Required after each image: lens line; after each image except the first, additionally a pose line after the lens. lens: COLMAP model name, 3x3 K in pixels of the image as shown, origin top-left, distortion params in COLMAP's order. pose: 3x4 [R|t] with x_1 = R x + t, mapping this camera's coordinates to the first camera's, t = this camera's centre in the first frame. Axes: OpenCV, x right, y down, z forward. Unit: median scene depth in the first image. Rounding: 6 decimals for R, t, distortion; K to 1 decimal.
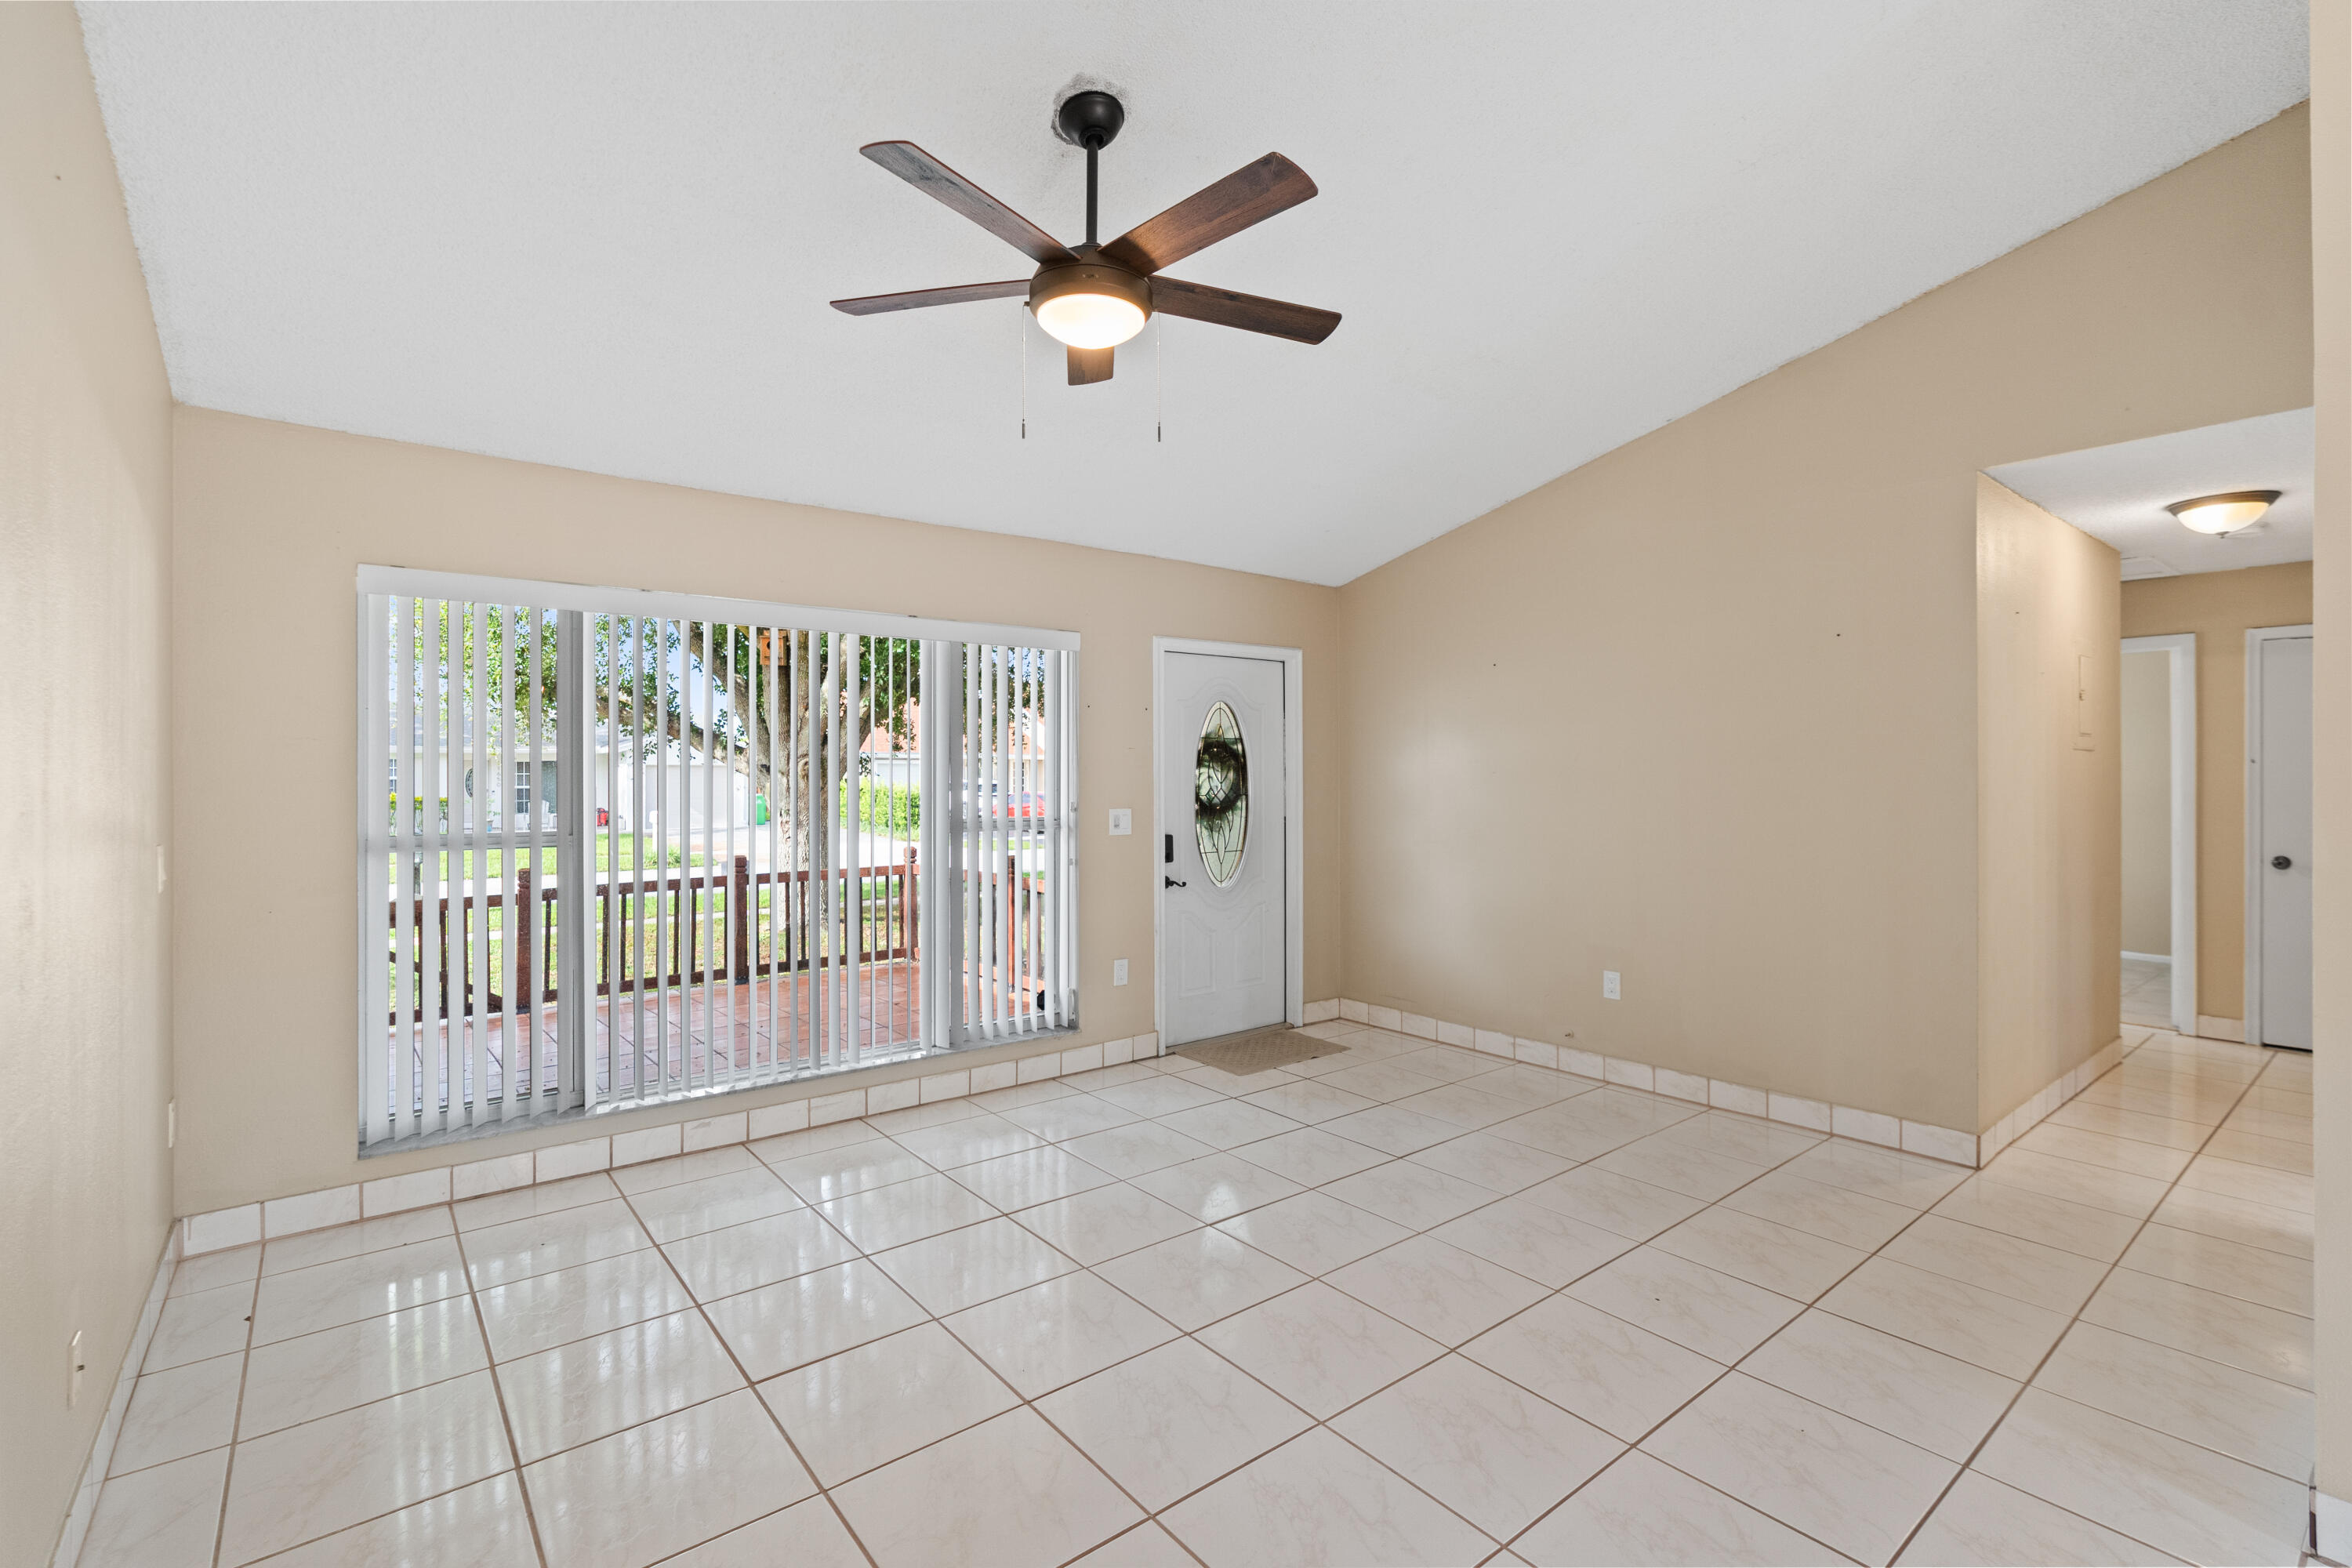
lens RADIAL K [[1060.3, 0, 1173.3], [0, 1060.3, 779.3], [0, 0, 1]] dist [-0.009222, 0.003586]
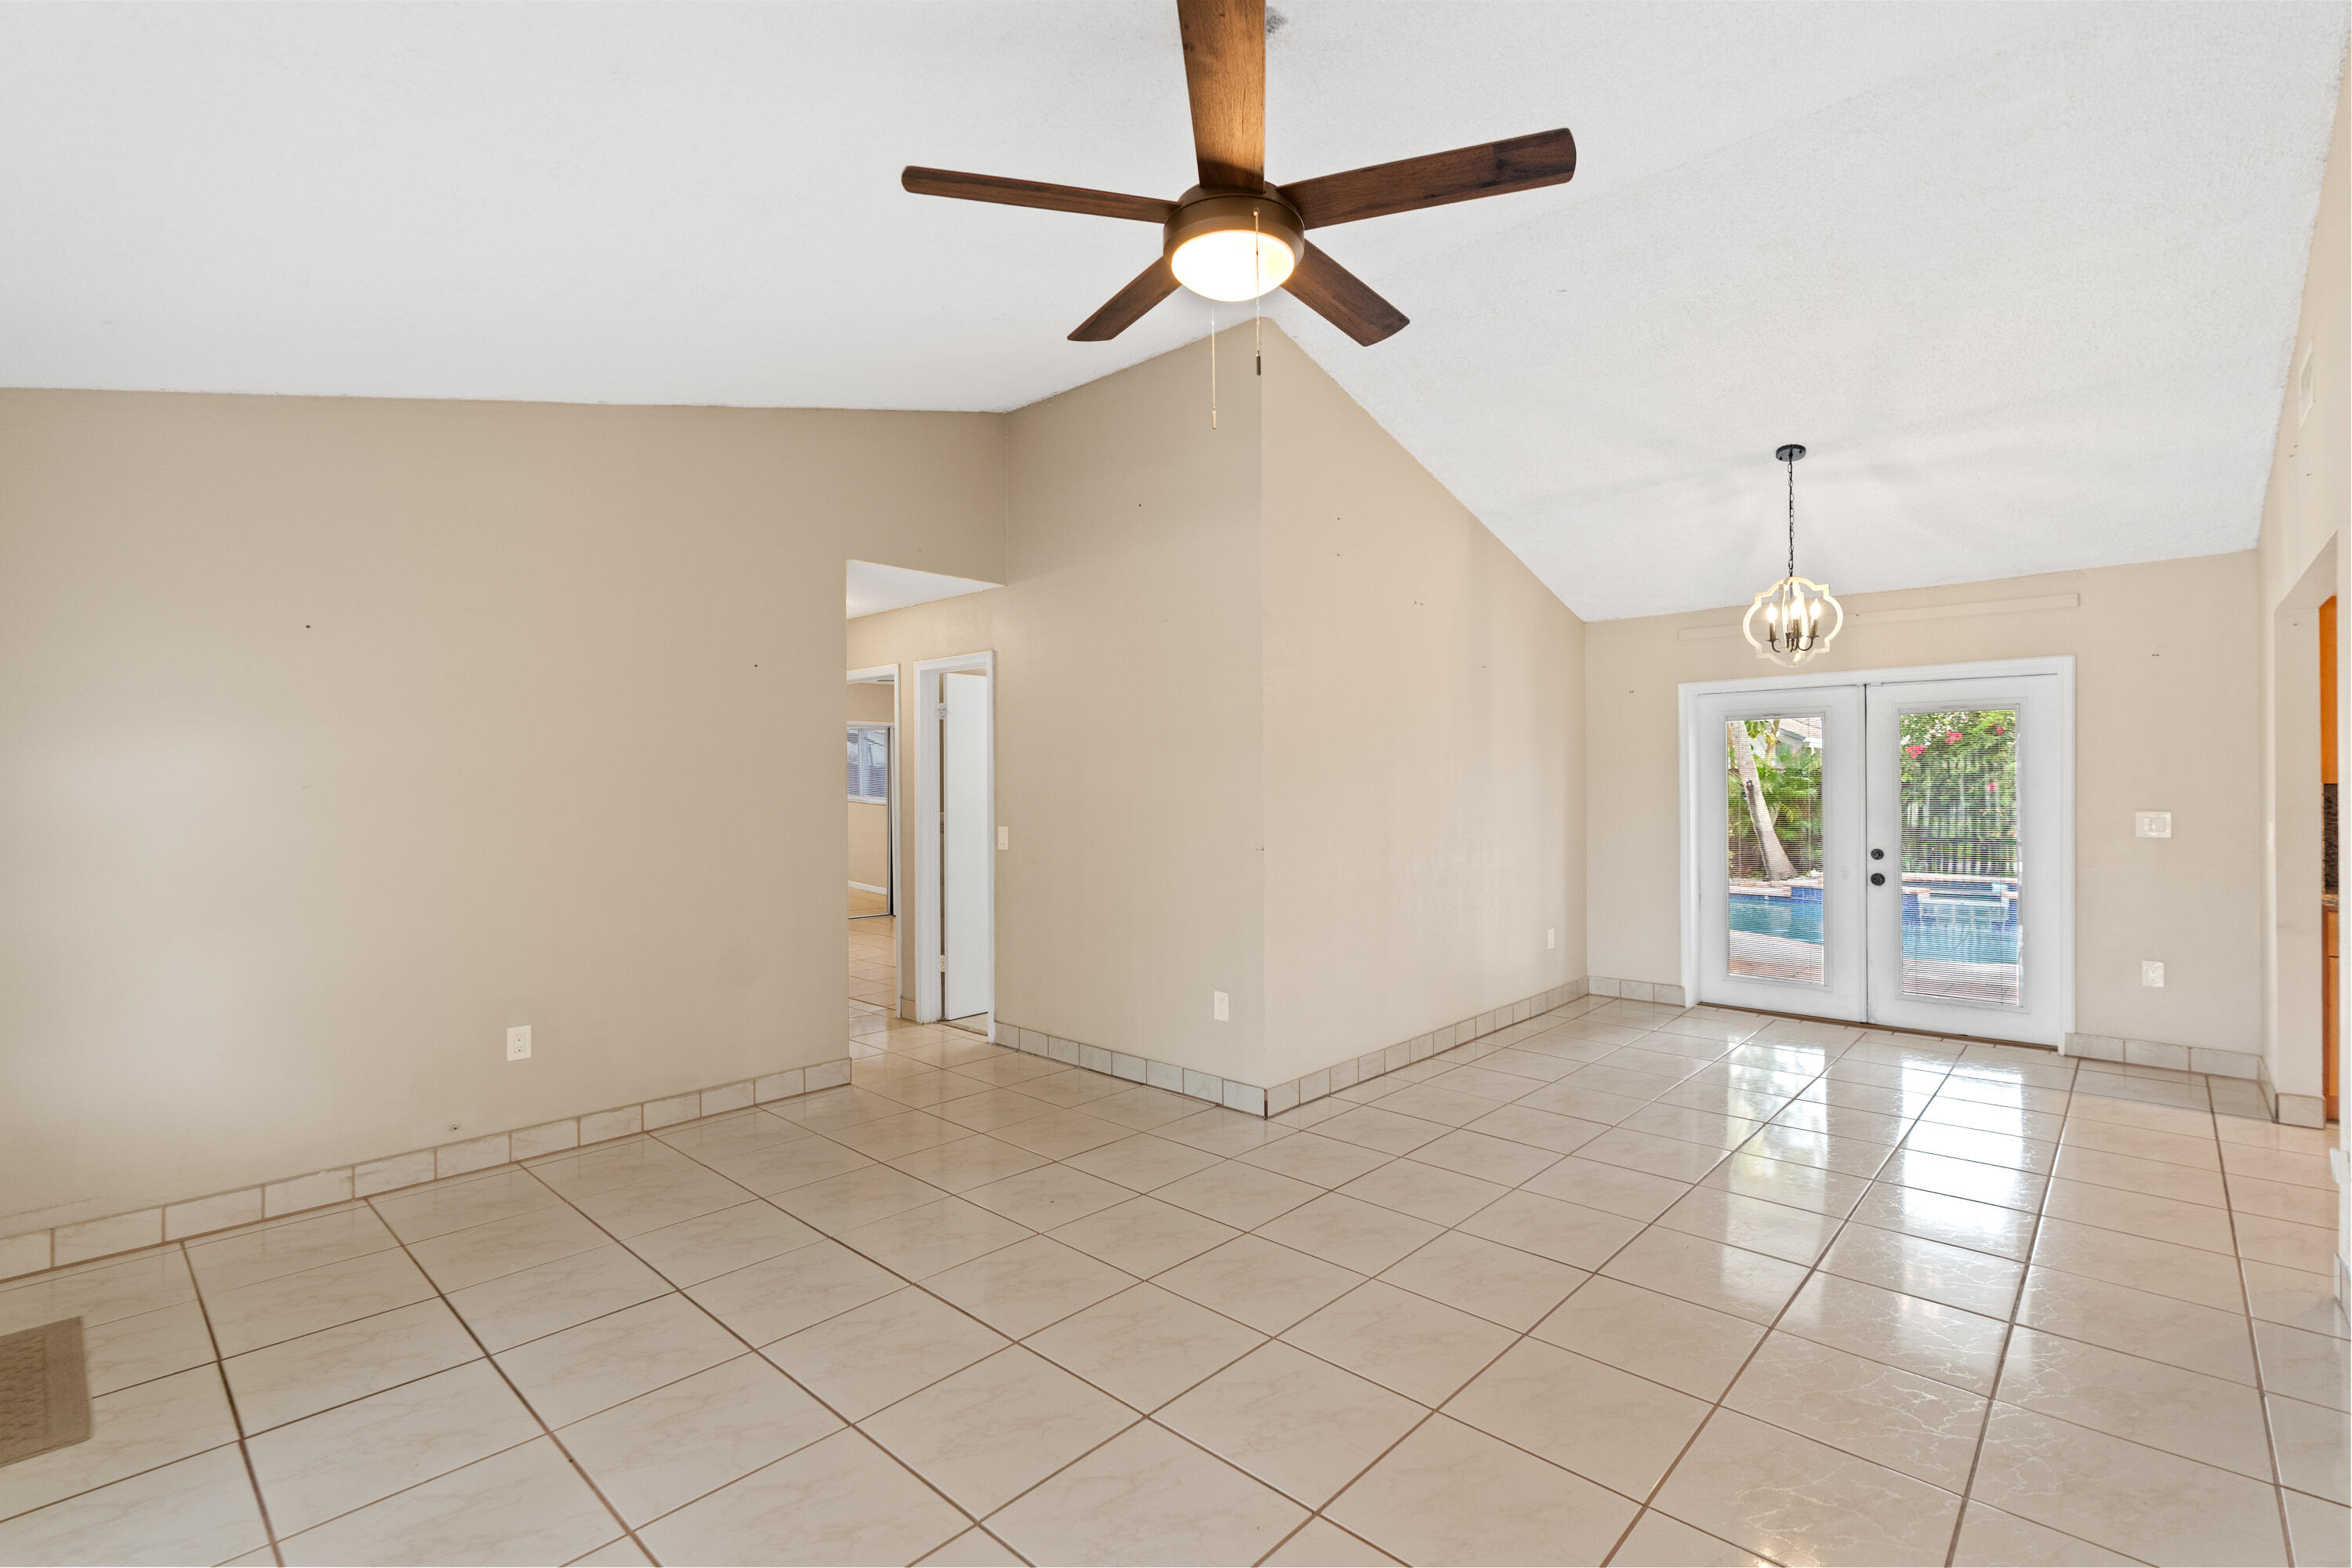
lens RADIAL K [[1060.3, 0, 1173.3], [0, 1060.3, 779.3], [0, 0, 1]] dist [-0.009222, 0.003586]
pose [[-0.150299, 0.005111, 0.988627, -0.509541], [0.010010, 0.999943, -0.003648, -0.004517], [-0.988590, 0.009348, -0.150342, 0.648331]]
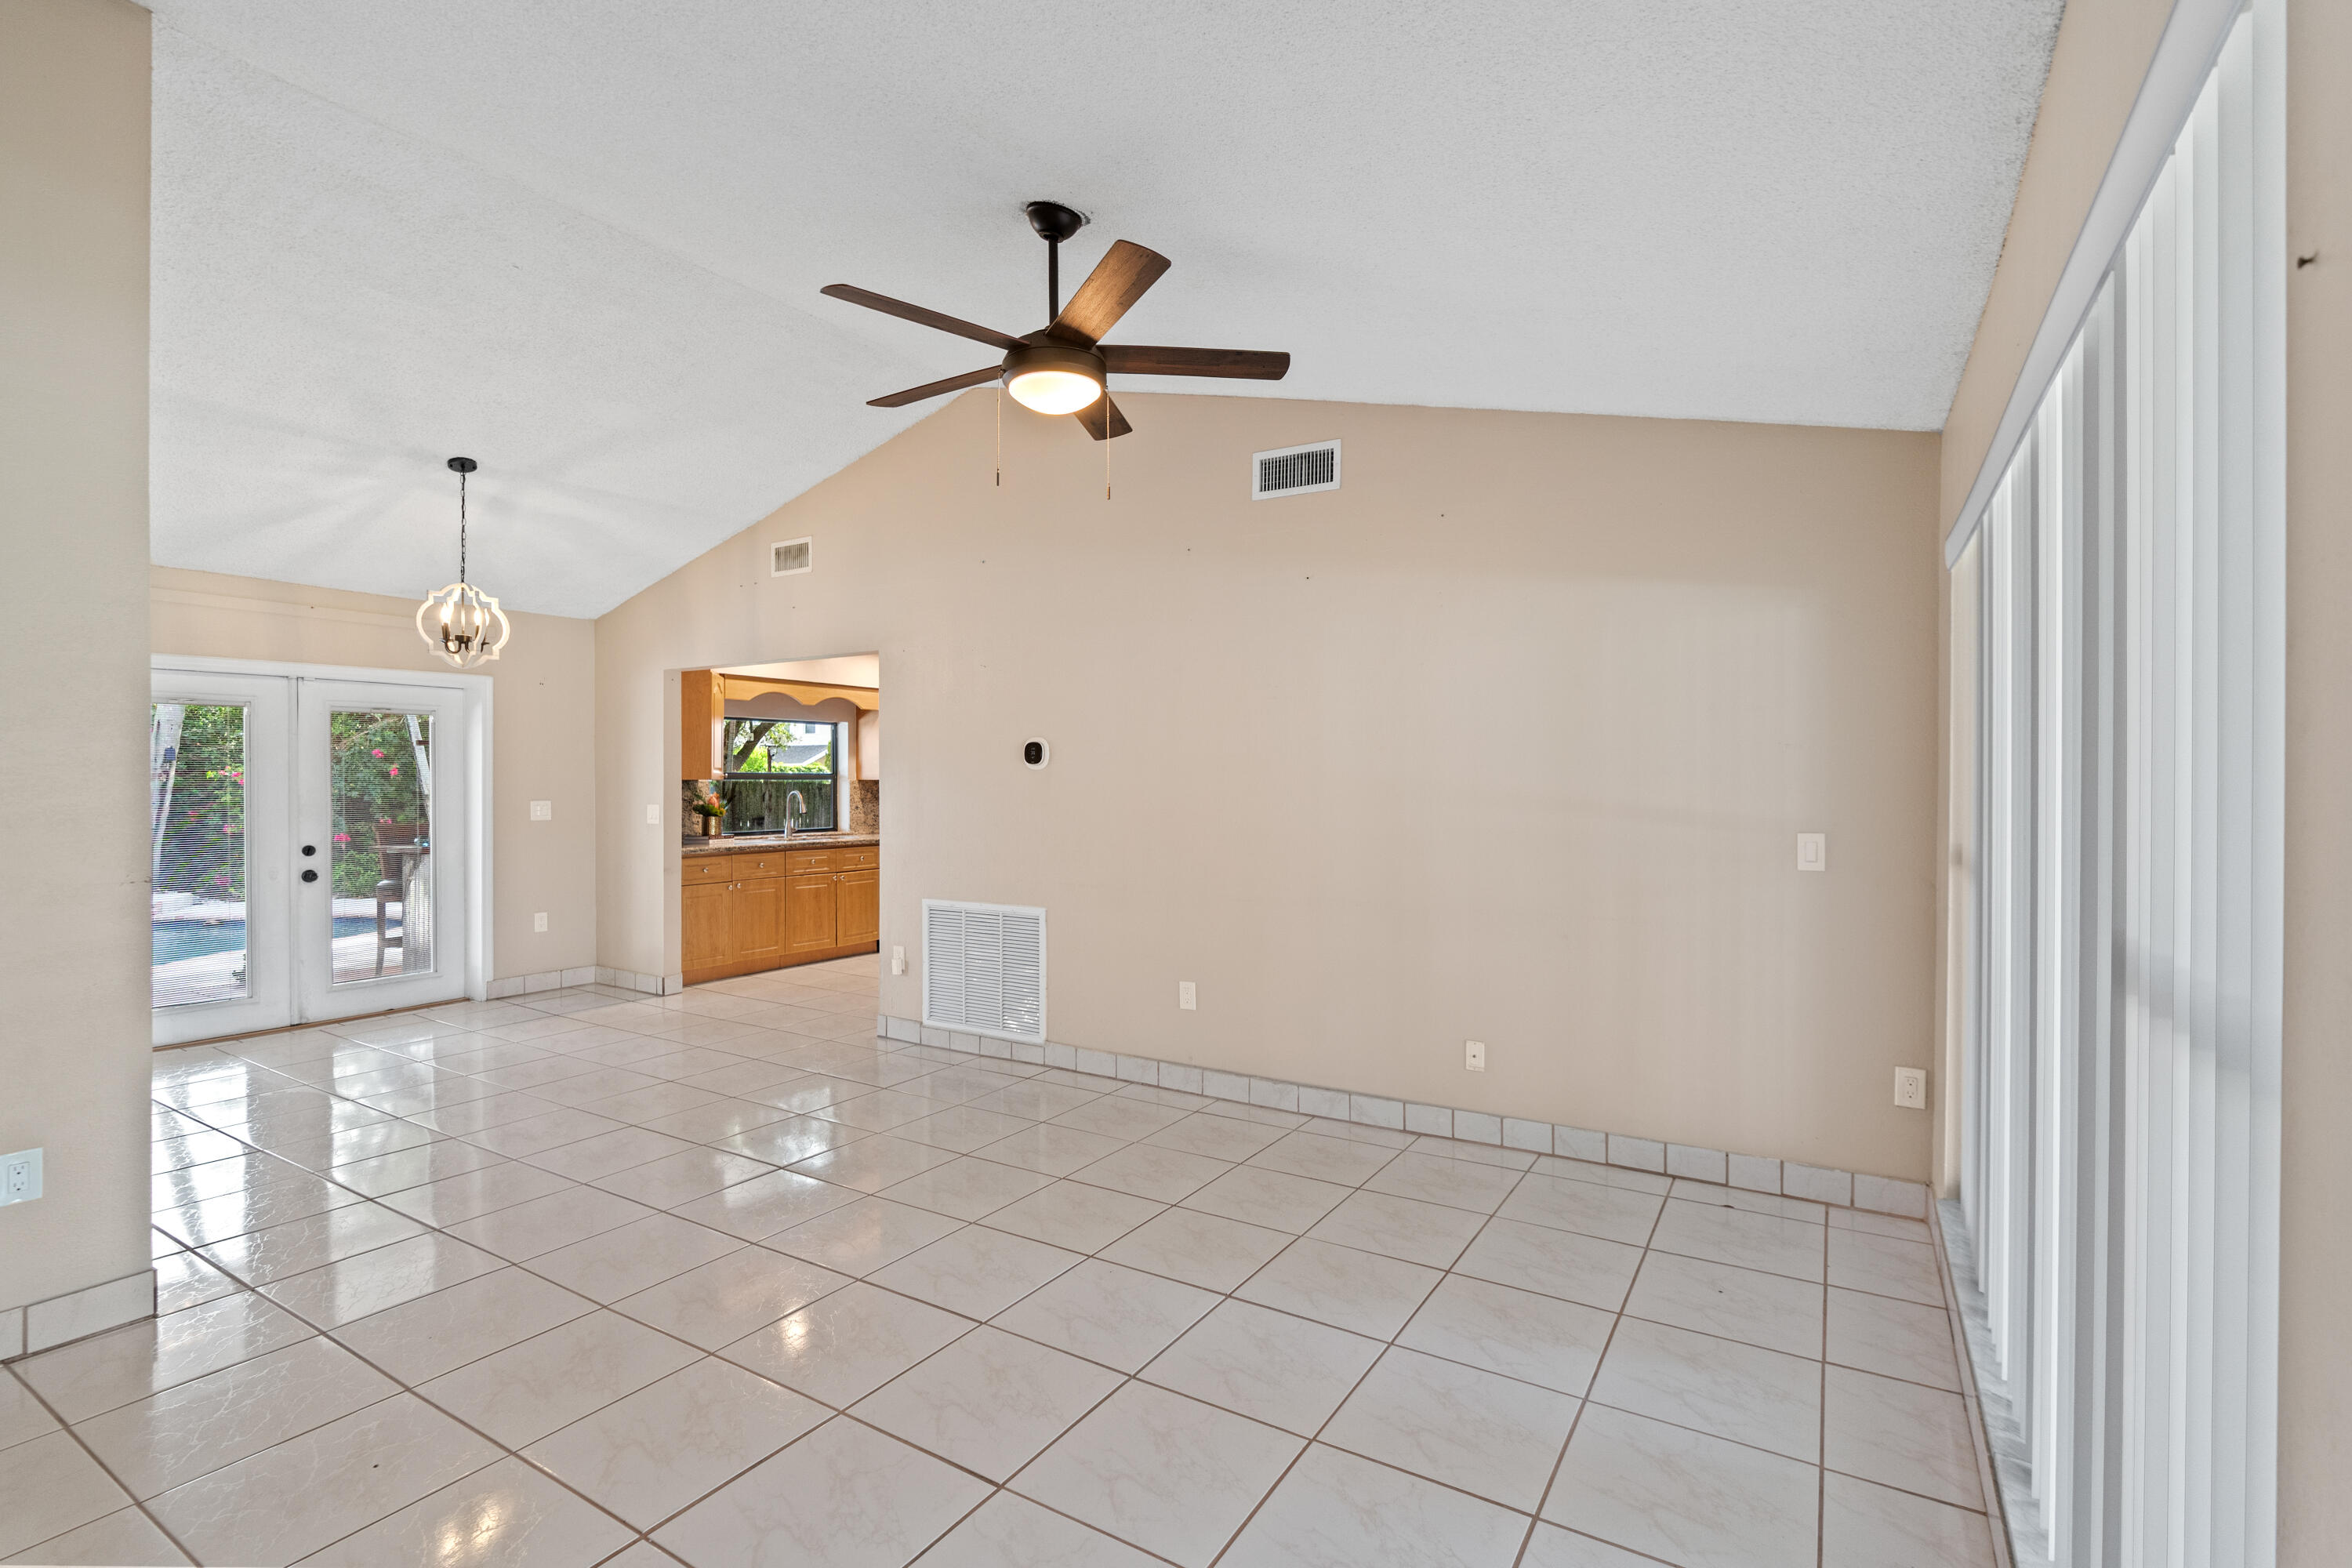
lens RADIAL K [[1045.5, 0, 1191.6], [0, 1045.5, 780.3], [0, 0, 1]] dist [-0.000300, 0.000243]
pose [[-0.937125, 0.000939, -0.348992, 0.100466], [-0.001256, 0.999981, 0.006062, -0.003119], [0.348991, 0.006119, -0.937106, 1.179923]]
